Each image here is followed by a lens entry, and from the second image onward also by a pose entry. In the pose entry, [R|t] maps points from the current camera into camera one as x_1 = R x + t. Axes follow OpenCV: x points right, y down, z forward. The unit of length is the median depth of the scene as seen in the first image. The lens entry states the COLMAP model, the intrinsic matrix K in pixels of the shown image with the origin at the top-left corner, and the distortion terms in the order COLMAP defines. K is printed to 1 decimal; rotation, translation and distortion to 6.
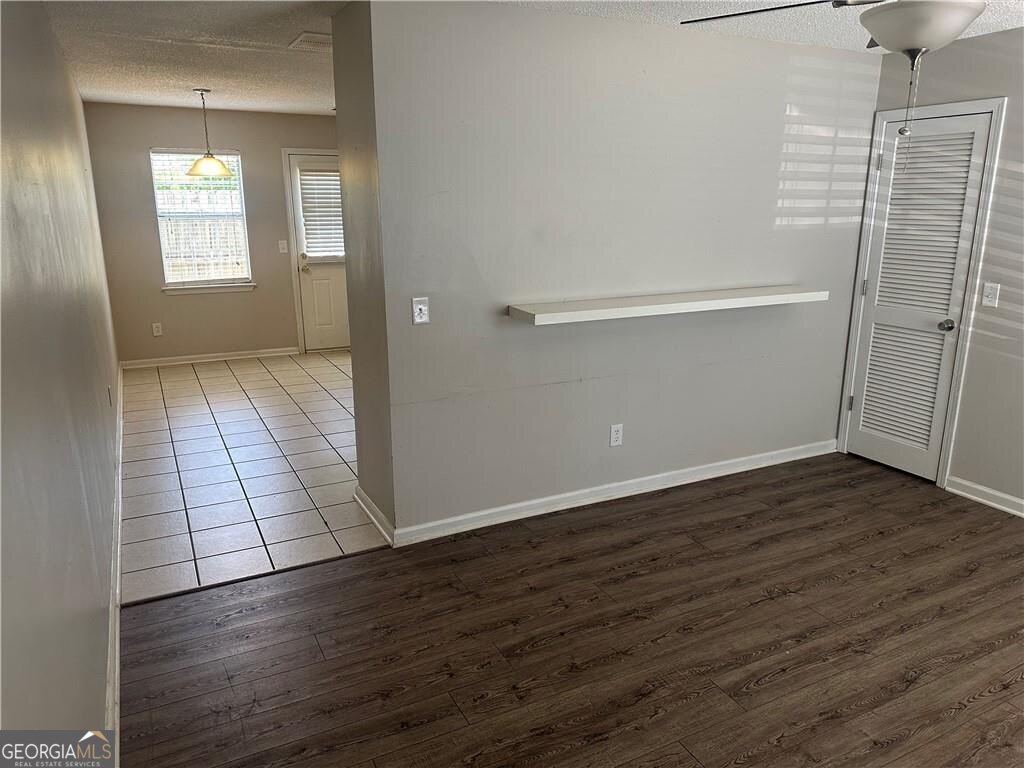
lens RADIAL K [[724.1, 0, 515.1], [0, 724.1, 380.4], [0, 0, 1]] dist [0.056917, -0.065856]
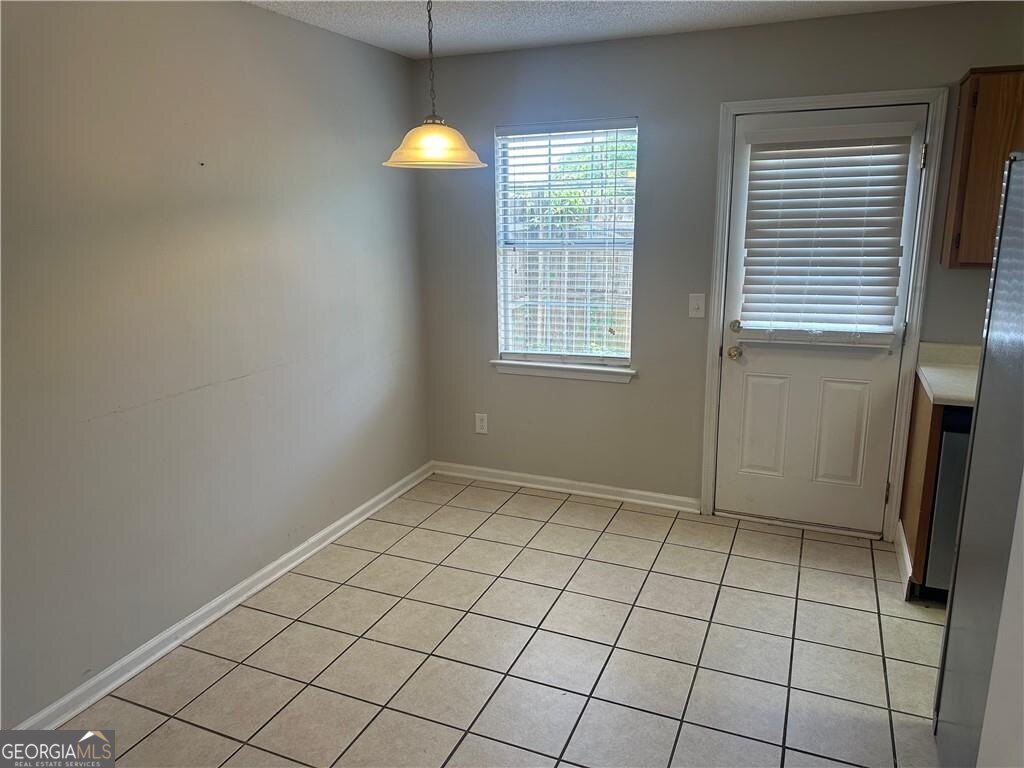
lens RADIAL K [[724.1, 0, 515.1], [0, 724.1, 380.4], [0, 0, 1]] dist [0.056917, -0.065856]
pose [[0.625669, 0.169899, -0.761362, -0.008861], [-0.173149, 0.981895, 0.076822, -0.150594], [0.760630, 0.083764, 0.643759, 0.593404]]
